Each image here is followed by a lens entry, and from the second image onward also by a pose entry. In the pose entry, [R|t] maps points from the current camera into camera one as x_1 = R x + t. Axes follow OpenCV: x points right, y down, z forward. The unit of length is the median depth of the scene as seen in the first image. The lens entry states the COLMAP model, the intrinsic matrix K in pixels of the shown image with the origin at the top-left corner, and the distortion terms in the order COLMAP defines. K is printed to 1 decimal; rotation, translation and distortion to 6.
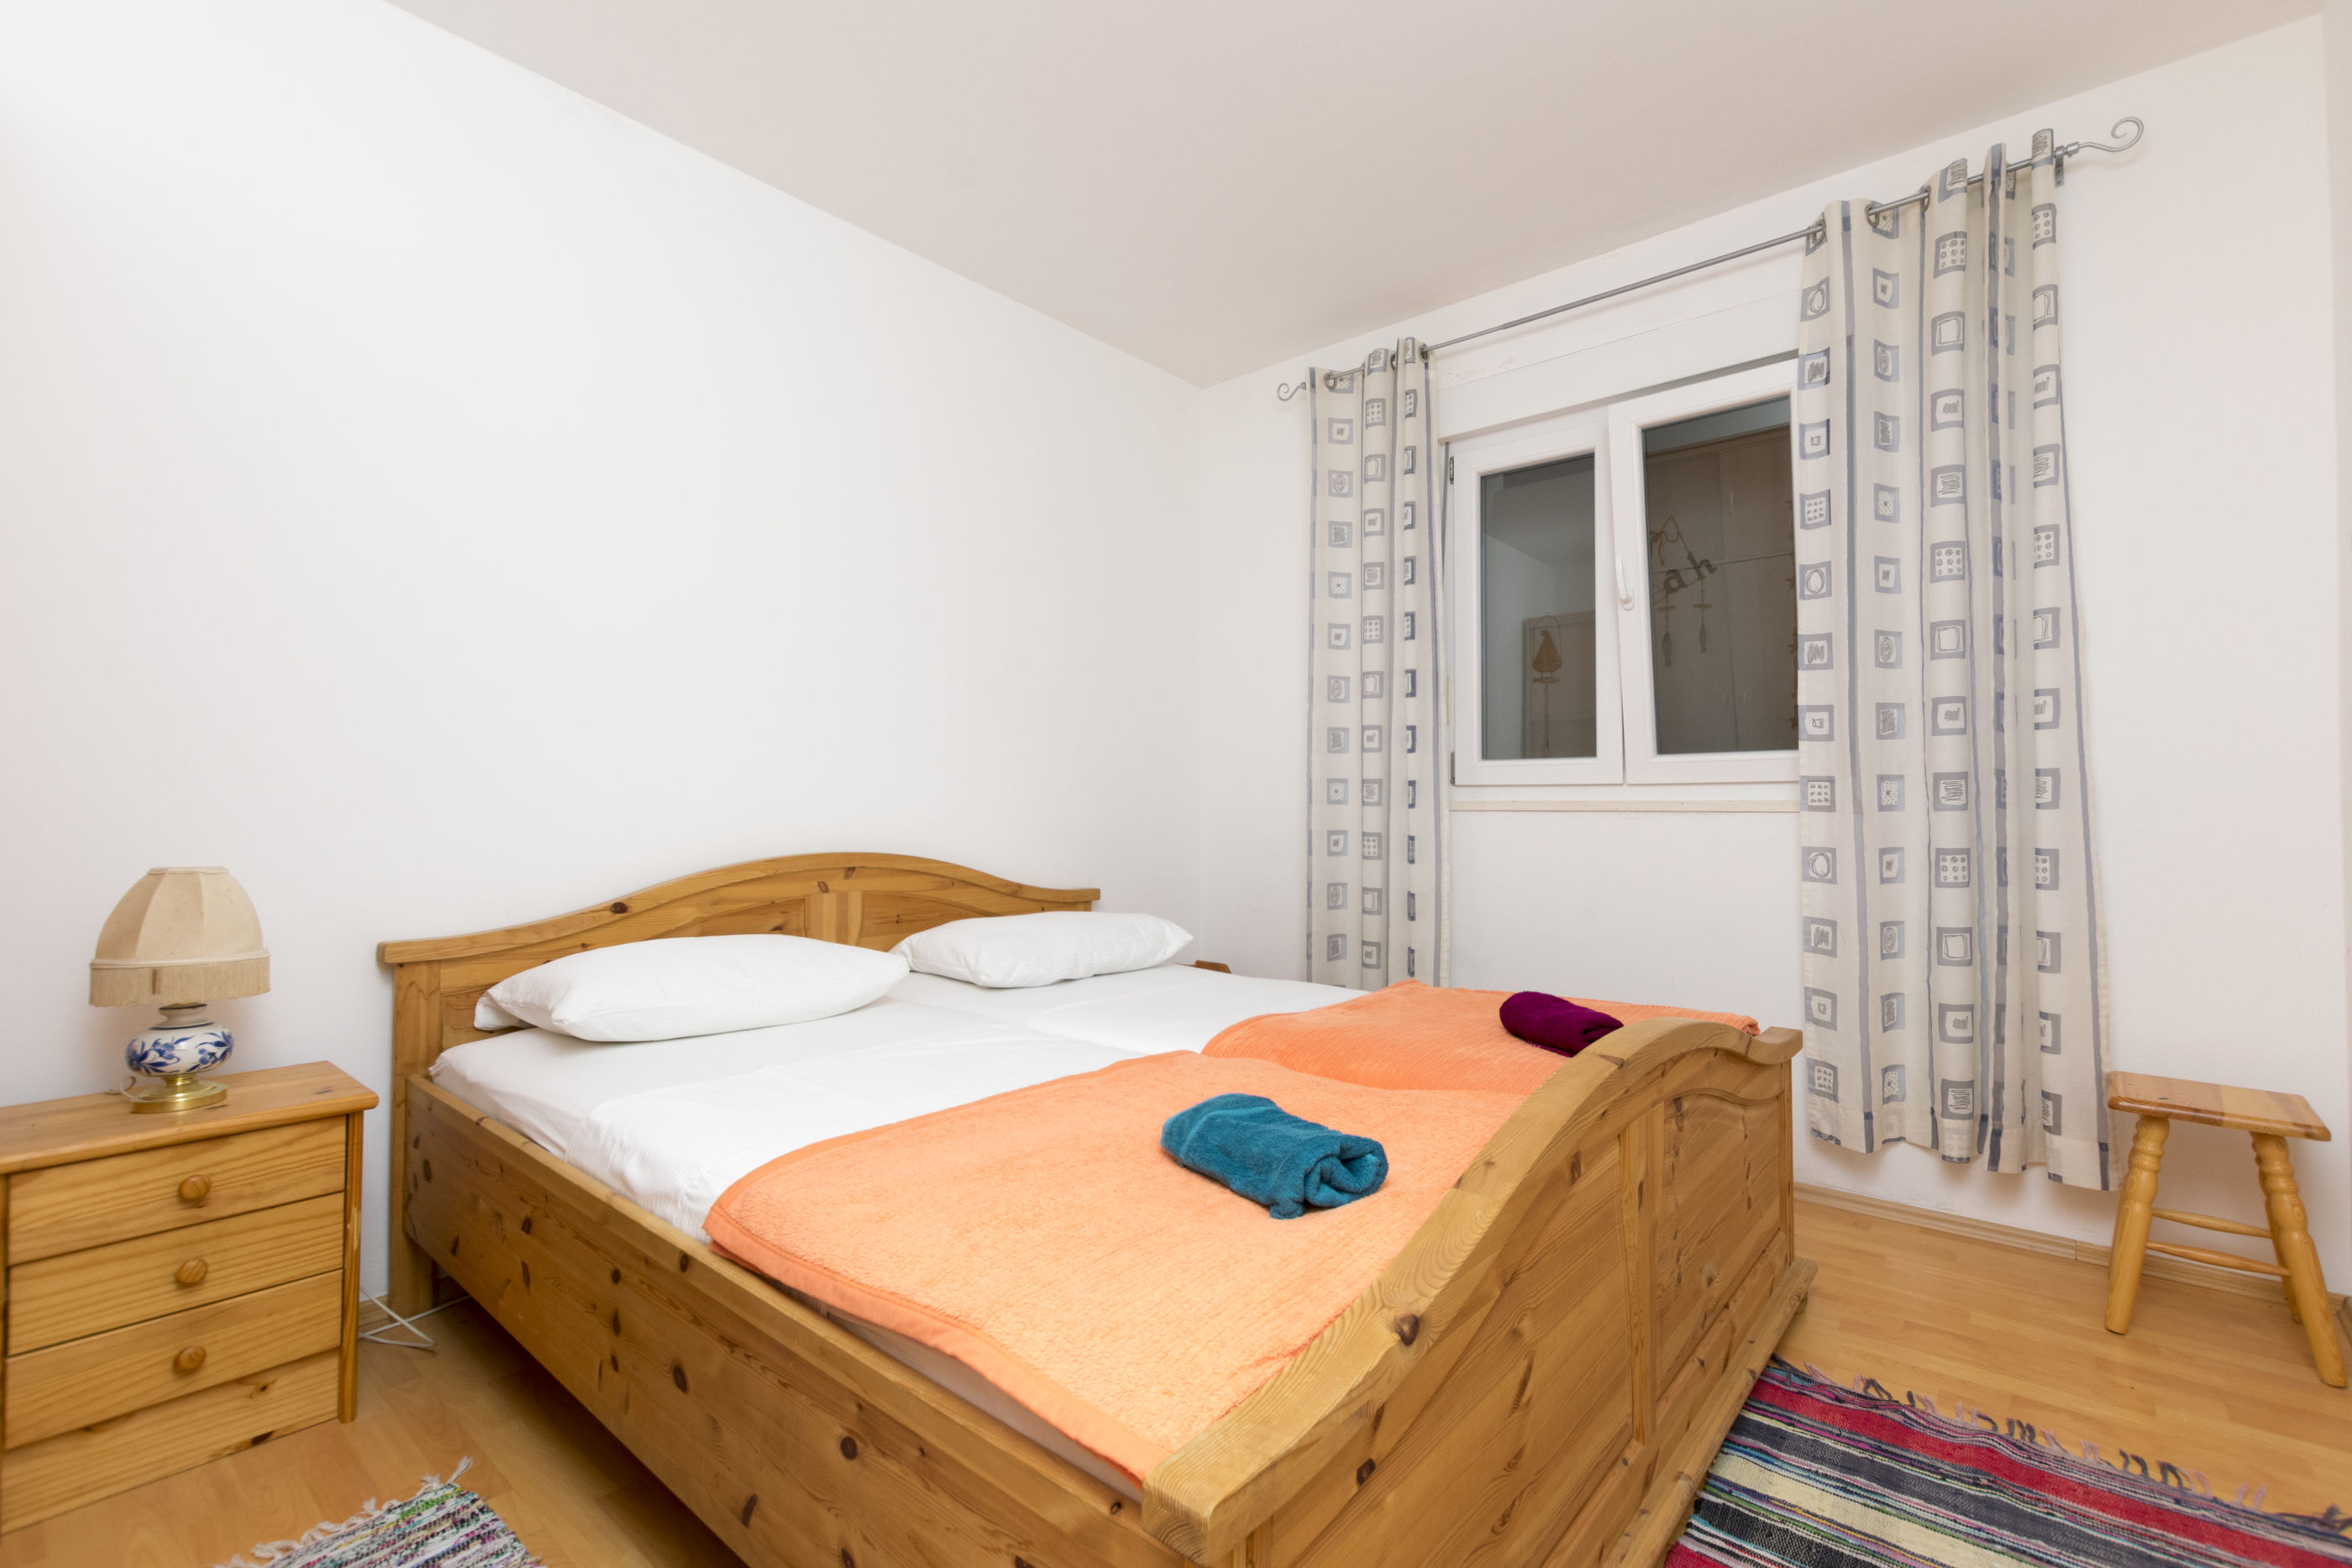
lens RADIAL K [[1014.2, 0, 1171.1], [0, 1014.2, 786.0], [0, 0, 1]] dist [0.003605, -0.001825]
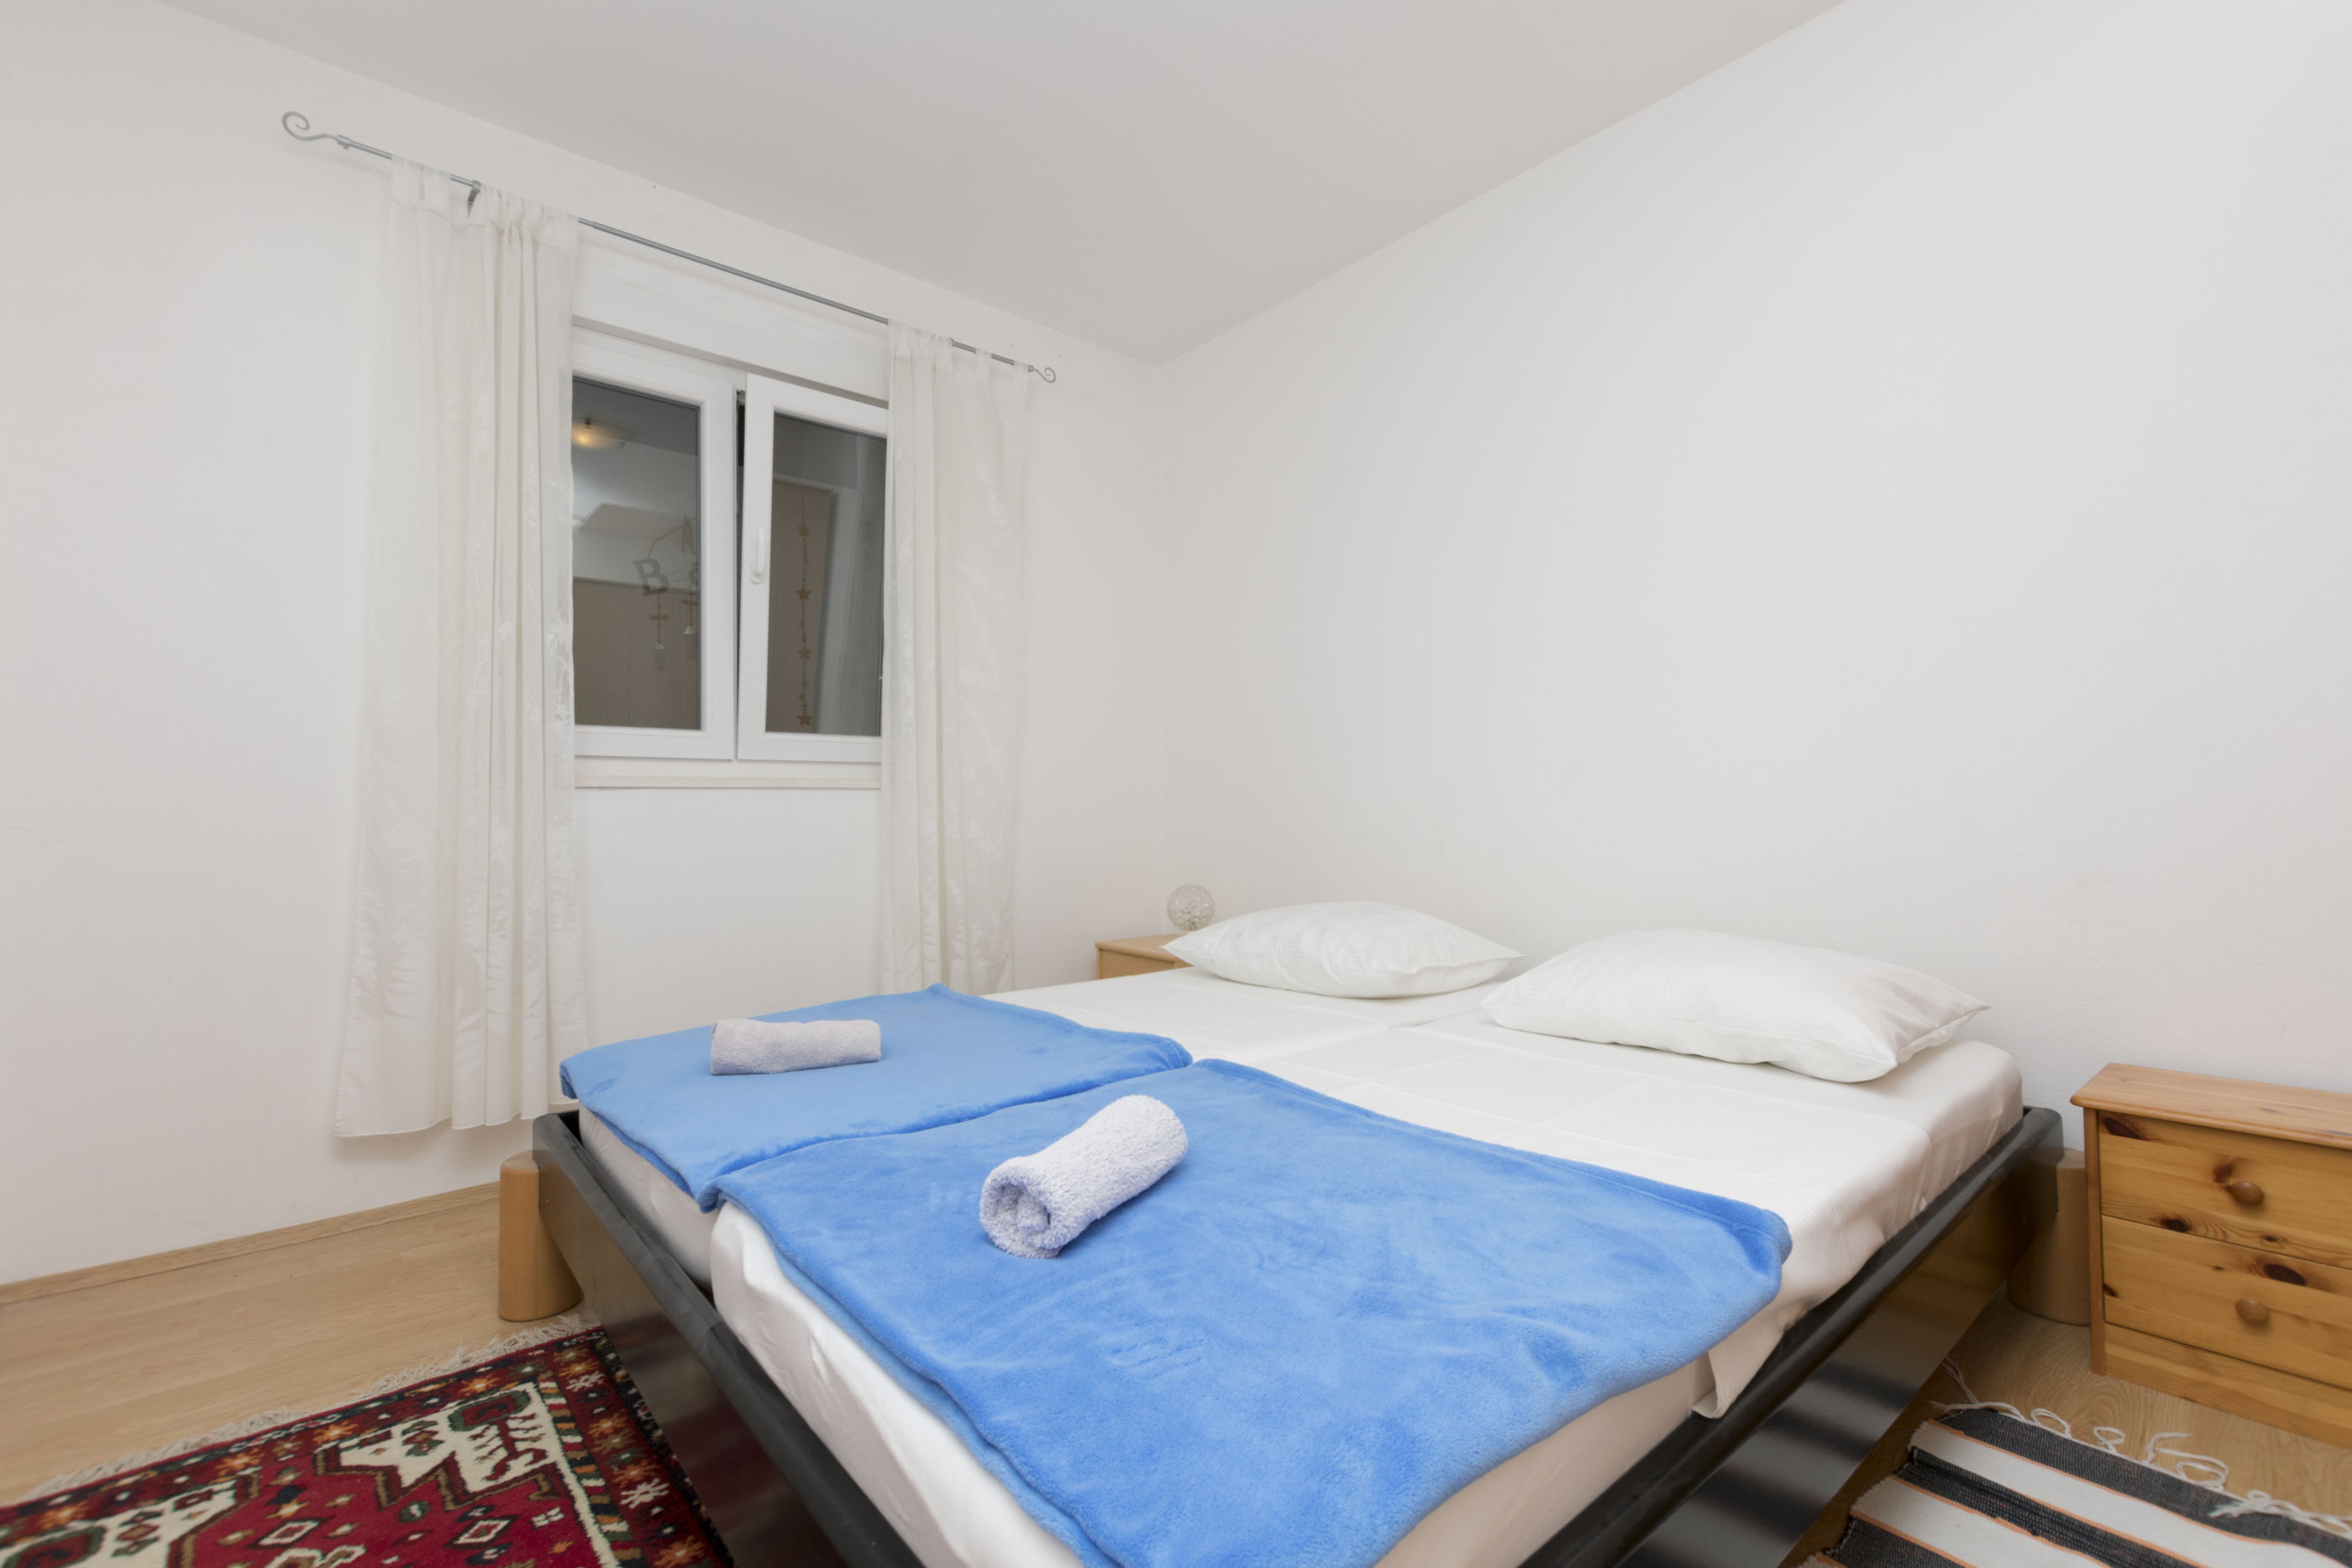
lens RADIAL K [[1014.2, 0, 1171.1], [0, 1014.2, 786.0], [0, 0, 1]] dist [0.003605, -0.001825]
pose [[0.159921, -0.004295, 0.987121, -0.477331], [-0.027659, 0.999578, 0.008830, 0.003329], [-0.986742, -0.028715, 0.159734, 0.437593]]
